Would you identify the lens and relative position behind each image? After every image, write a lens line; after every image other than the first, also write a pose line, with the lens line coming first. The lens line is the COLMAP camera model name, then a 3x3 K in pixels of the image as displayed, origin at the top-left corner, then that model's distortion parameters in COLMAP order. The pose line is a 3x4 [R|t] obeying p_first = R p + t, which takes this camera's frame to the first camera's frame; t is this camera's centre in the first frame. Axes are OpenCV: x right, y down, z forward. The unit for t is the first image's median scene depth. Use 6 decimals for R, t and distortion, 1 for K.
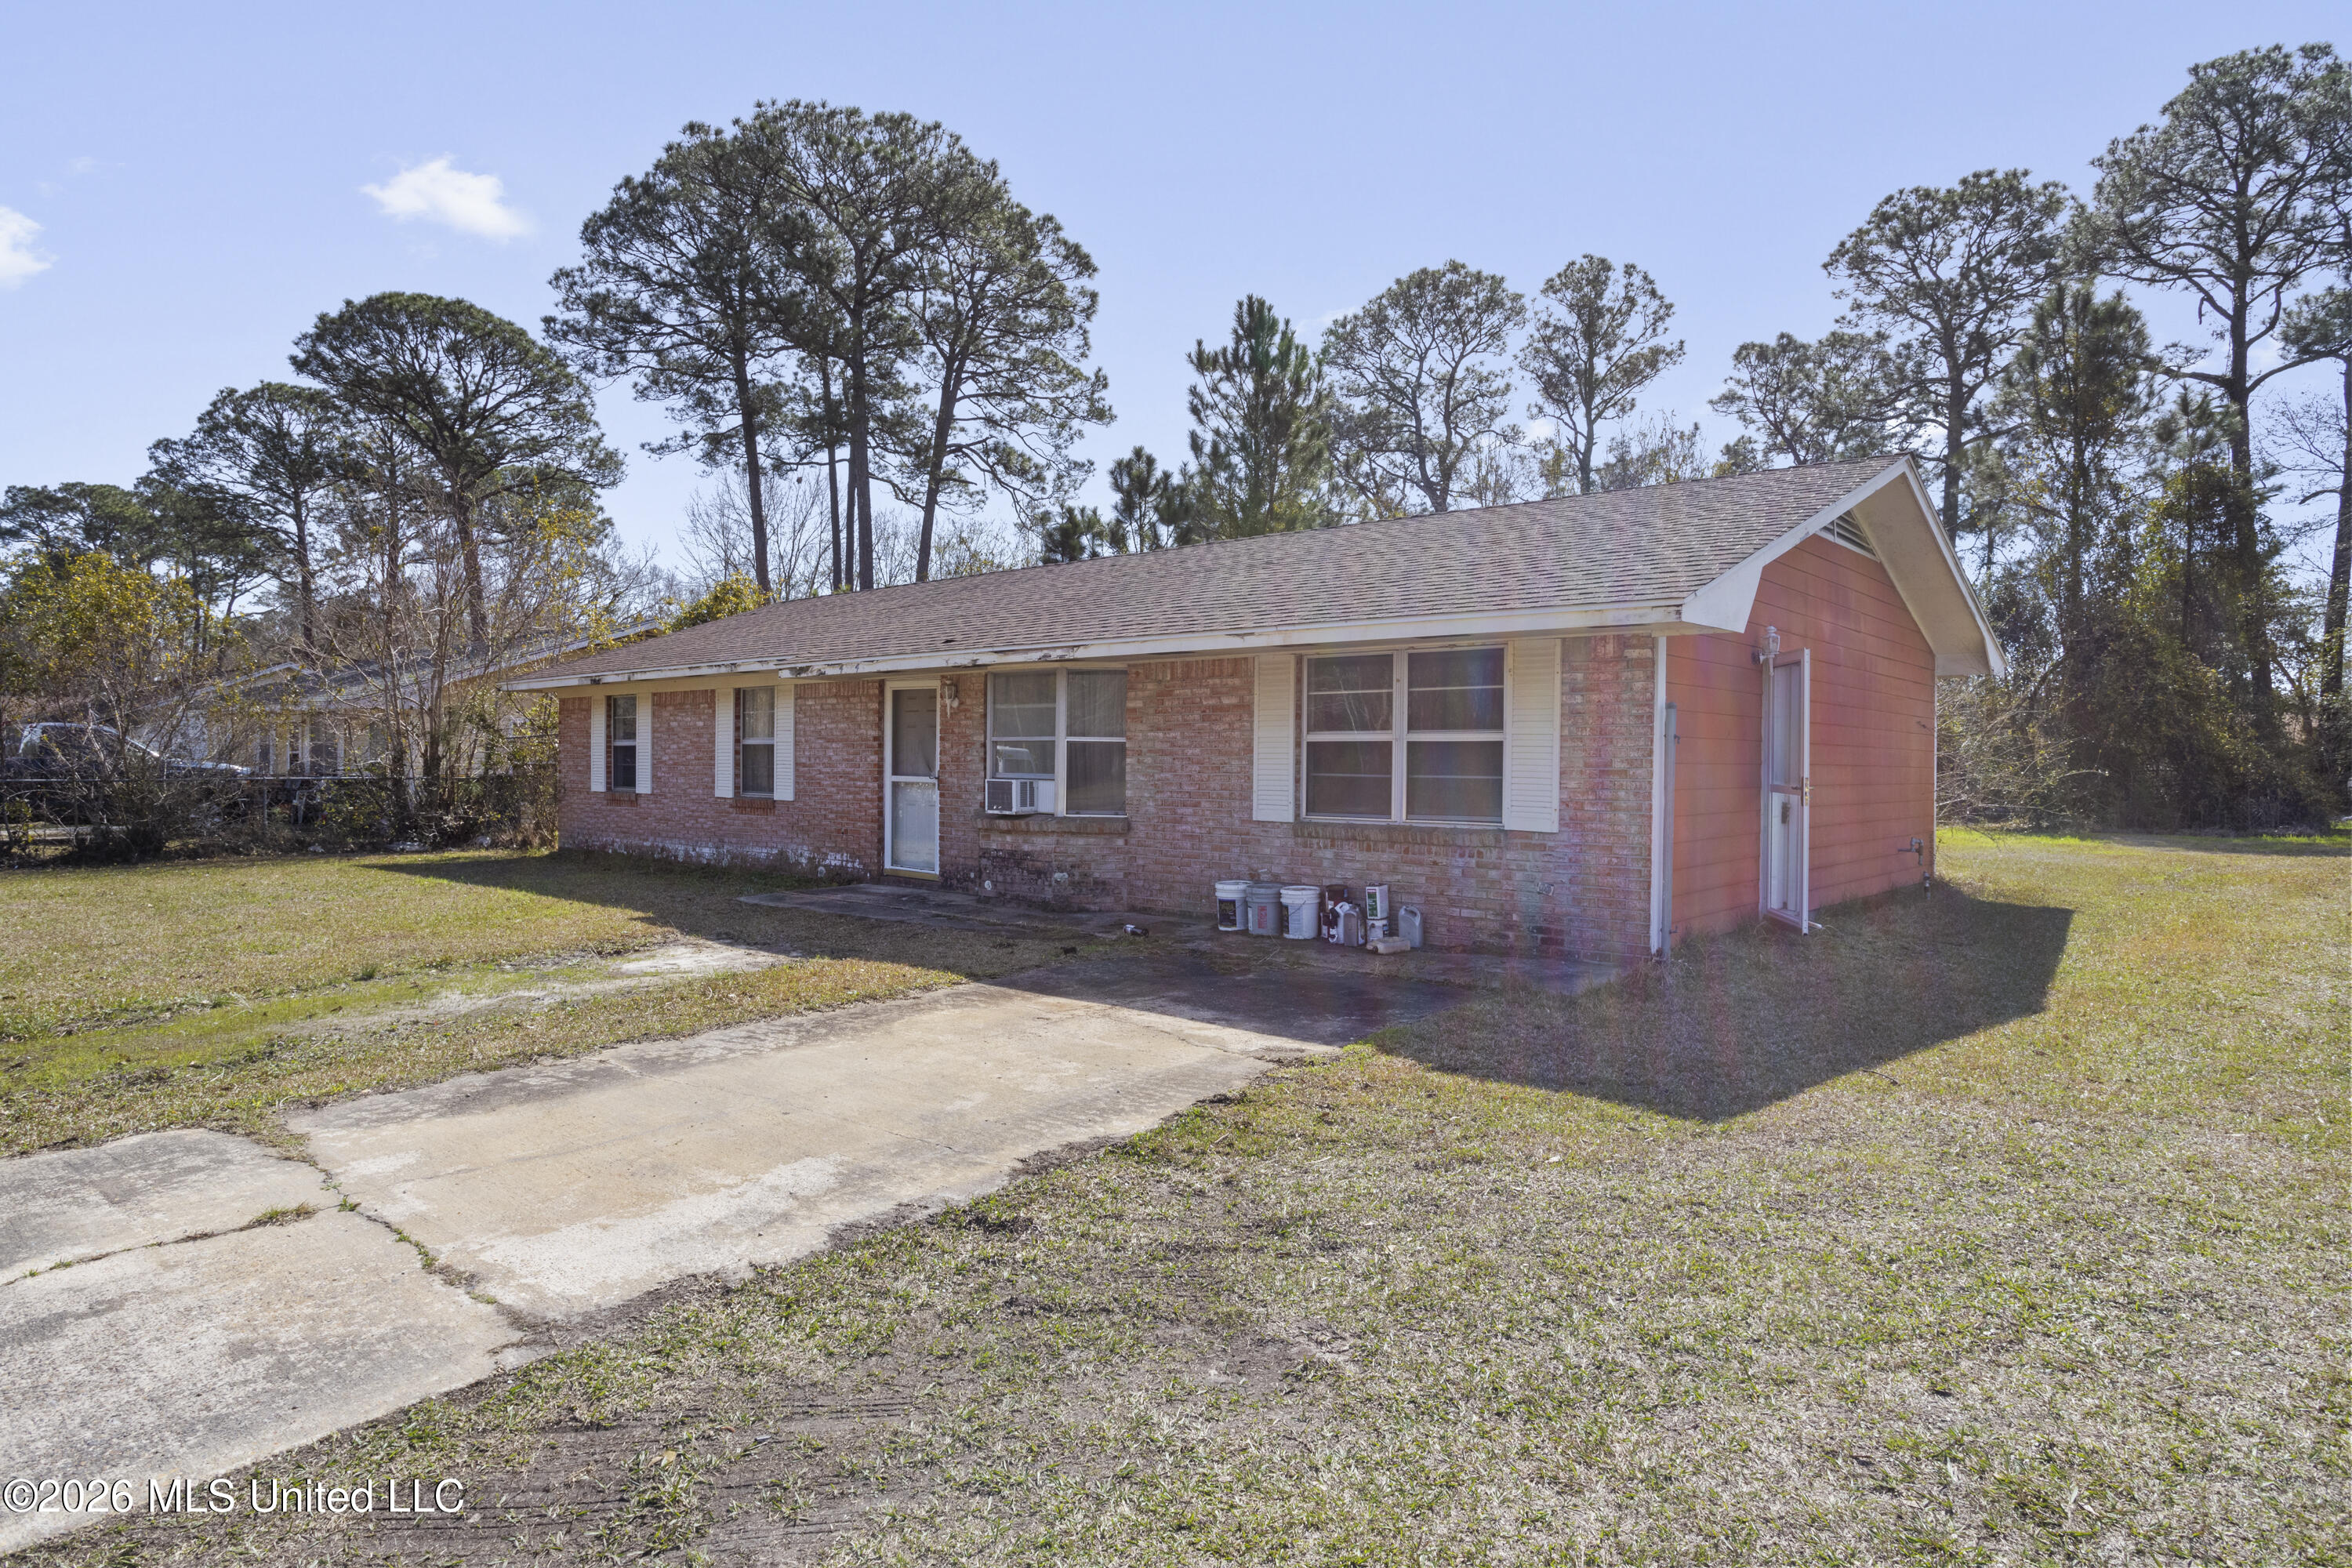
lens RADIAL K [[1375.3, 0, 1176.0], [0, 1375.3, 784.0], [0, 0, 1]] dist [-0.017162, 0.029476]
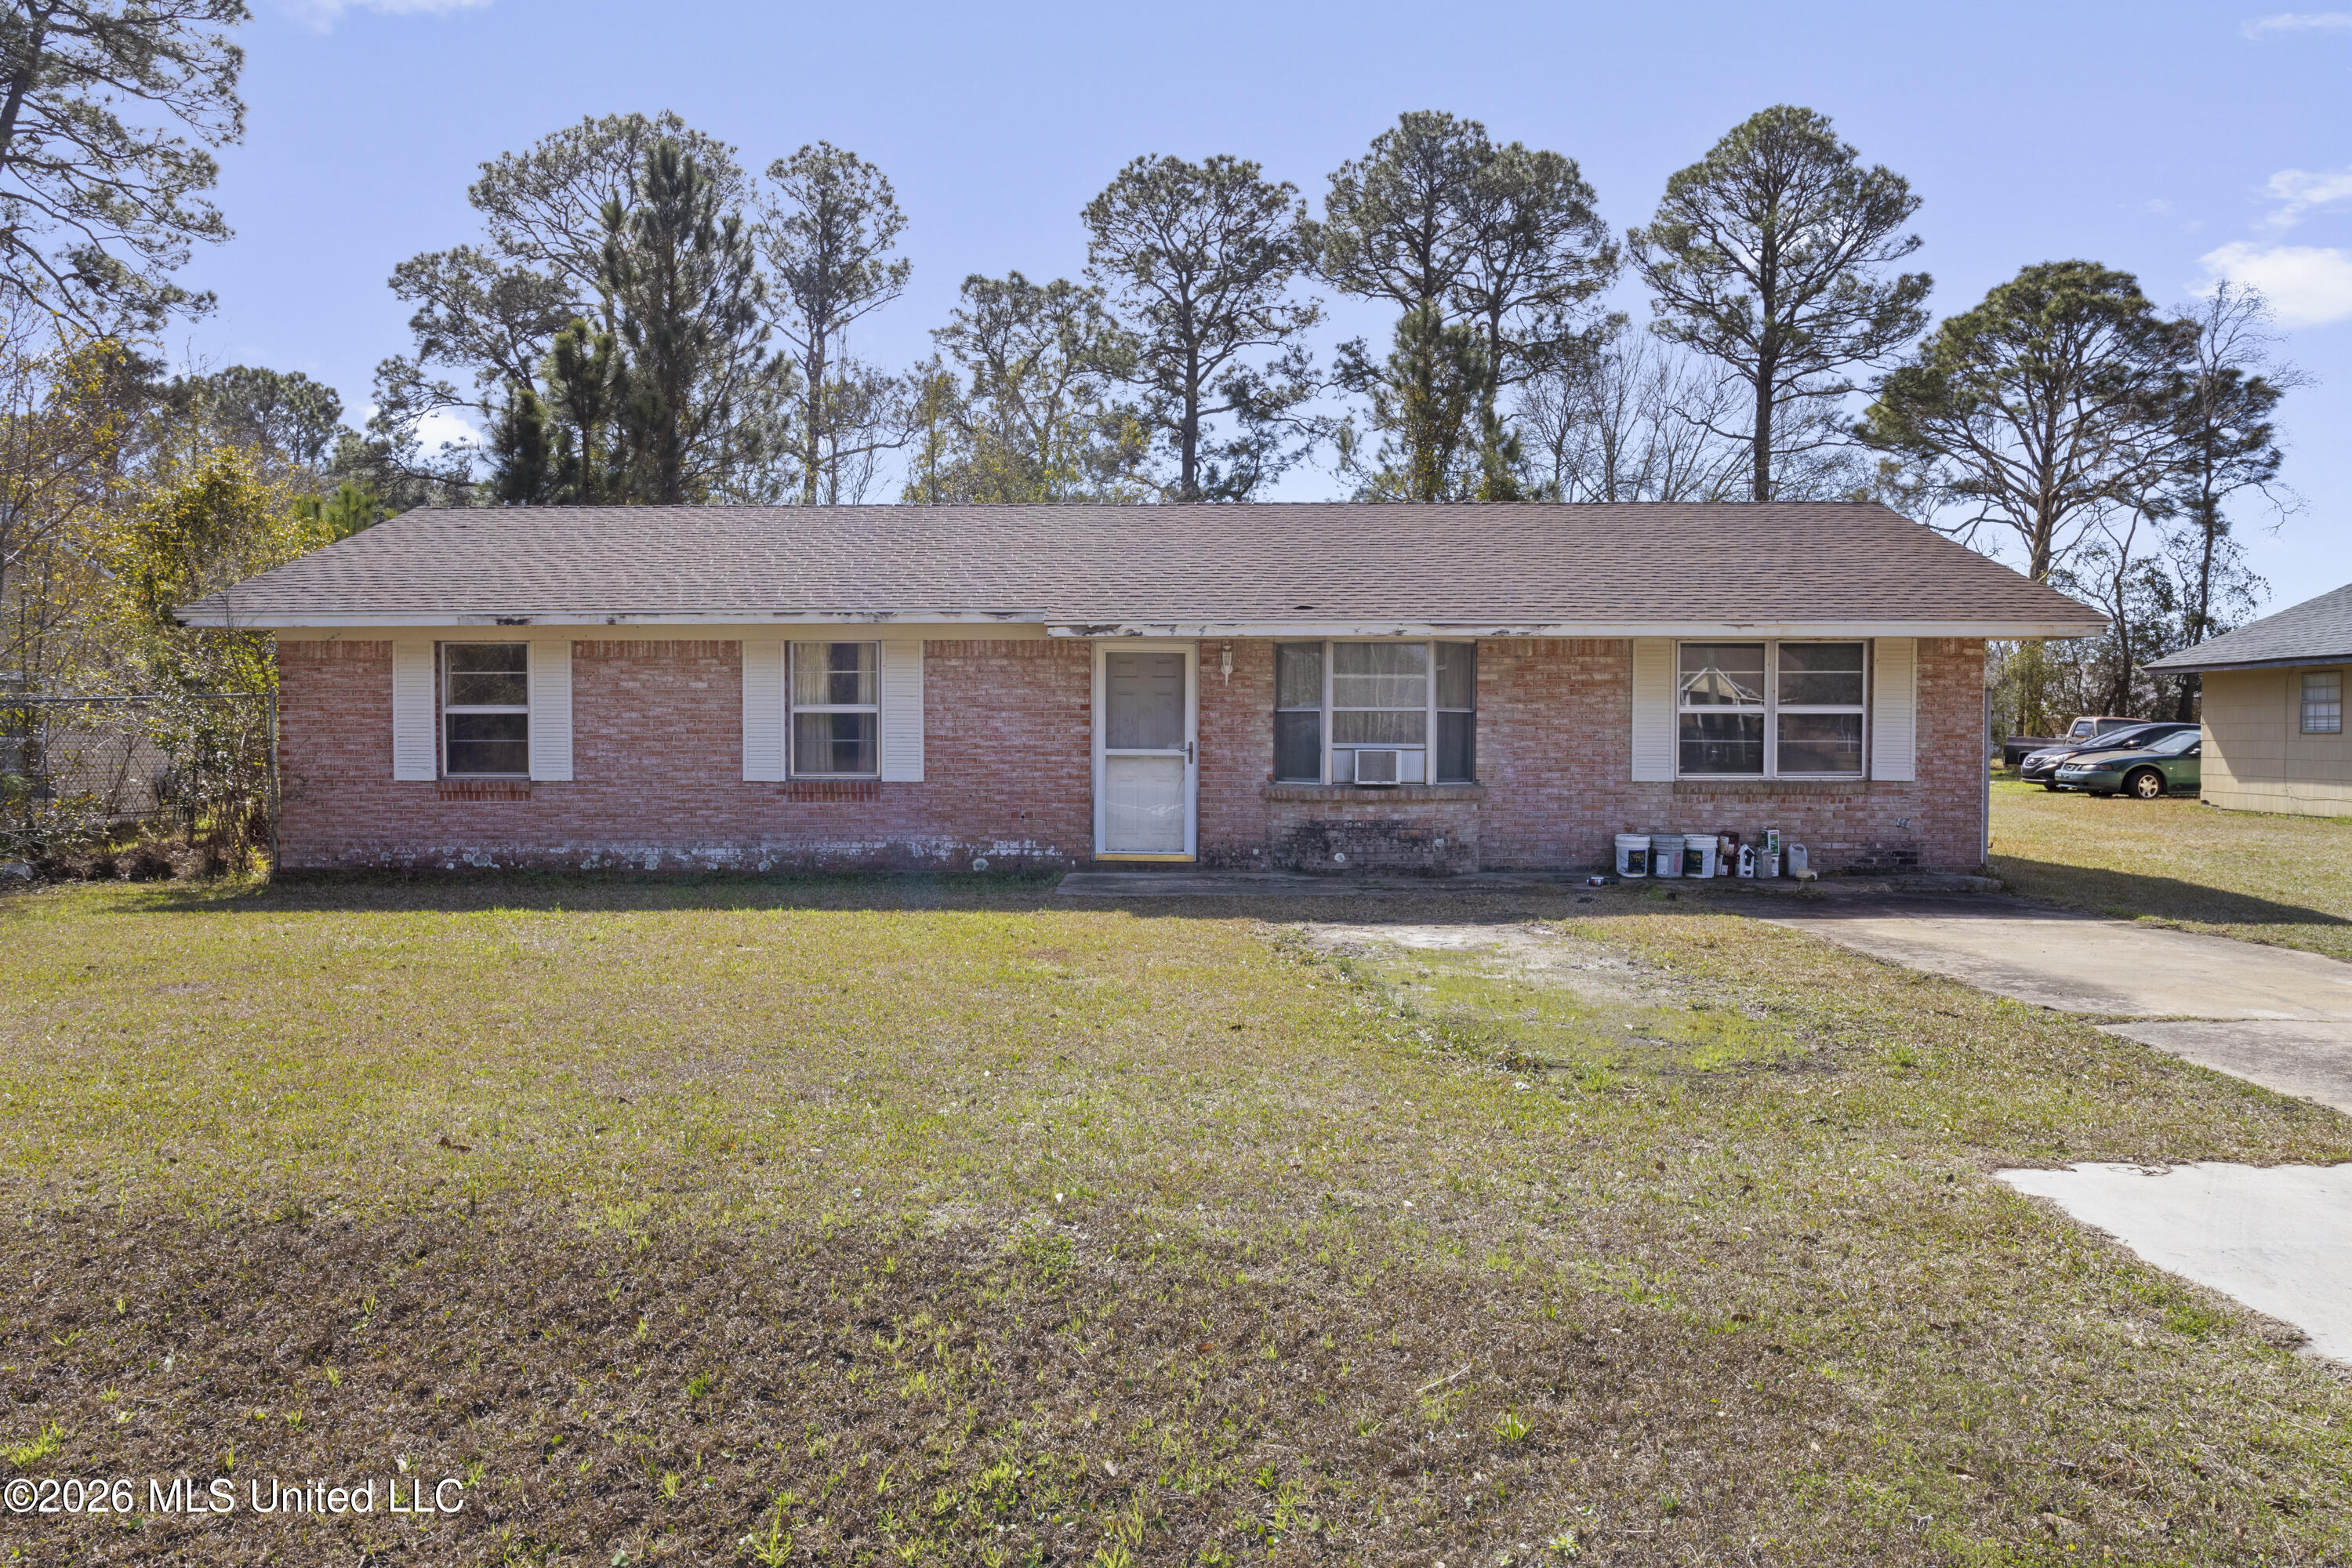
lens RADIAL K [[1764.0, 0, 1176.0], [0, 1764.0, 784.0], [0, 0, 1]] dist [-0.062535, 0.138875]
pose [[0.754561, -0.023699, 0.655802, -0.308827], [0.016595, 0.999717, 0.017033, -0.000700], [-0.656020, -0.001969, 0.754741, 0.036715]]
